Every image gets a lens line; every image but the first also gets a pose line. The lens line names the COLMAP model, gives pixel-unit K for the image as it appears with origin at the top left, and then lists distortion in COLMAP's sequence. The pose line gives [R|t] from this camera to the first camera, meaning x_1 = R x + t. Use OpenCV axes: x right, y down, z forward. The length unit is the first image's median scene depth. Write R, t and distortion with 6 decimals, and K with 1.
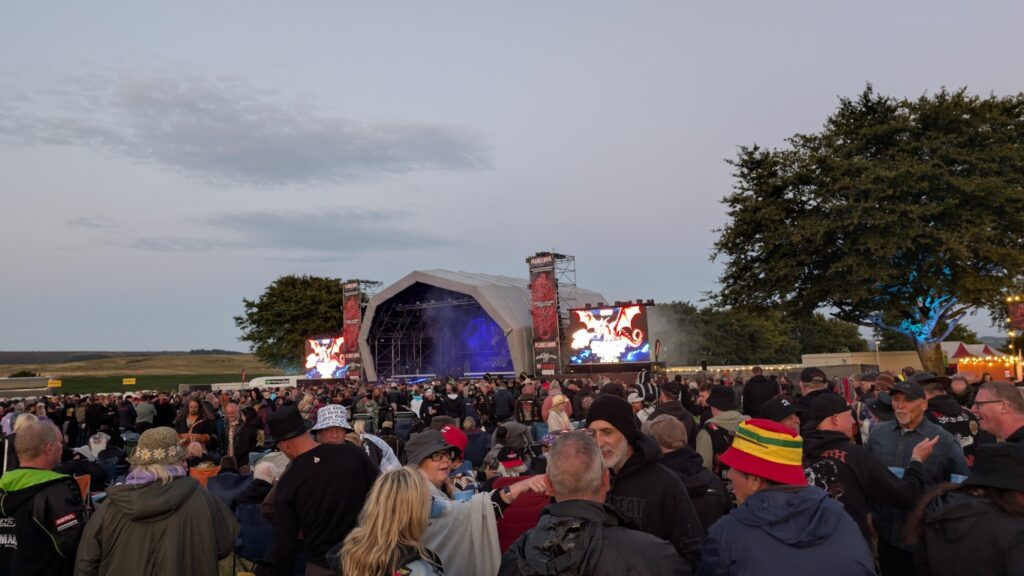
lens RADIAL K [[720.9, 0, 501.4], [0, 720.9, 289.6], [0, 0, 1]] dist [0.088966, -0.003235]
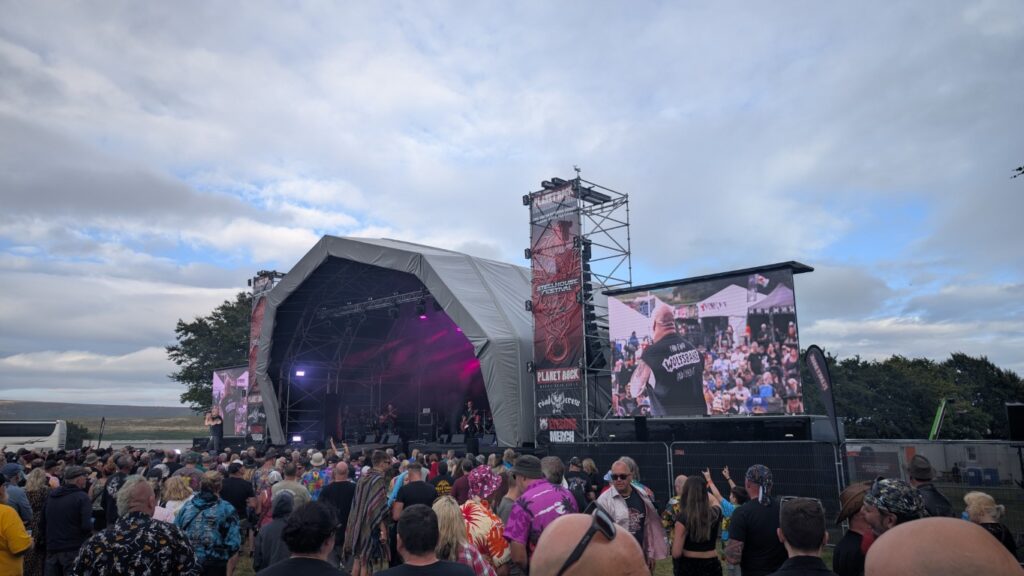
lens RADIAL K [[720.9, 0, 501.4], [0, 720.9, 289.6], [0, 0, 1]] dist [0.088966, -0.003235]
pose [[0.990870, 0.004310, -0.134749, 0.086069], [-0.015882, 0.996261, -0.084923, 0.060956], [0.133879, 0.086288, 0.987234, 0.533075]]
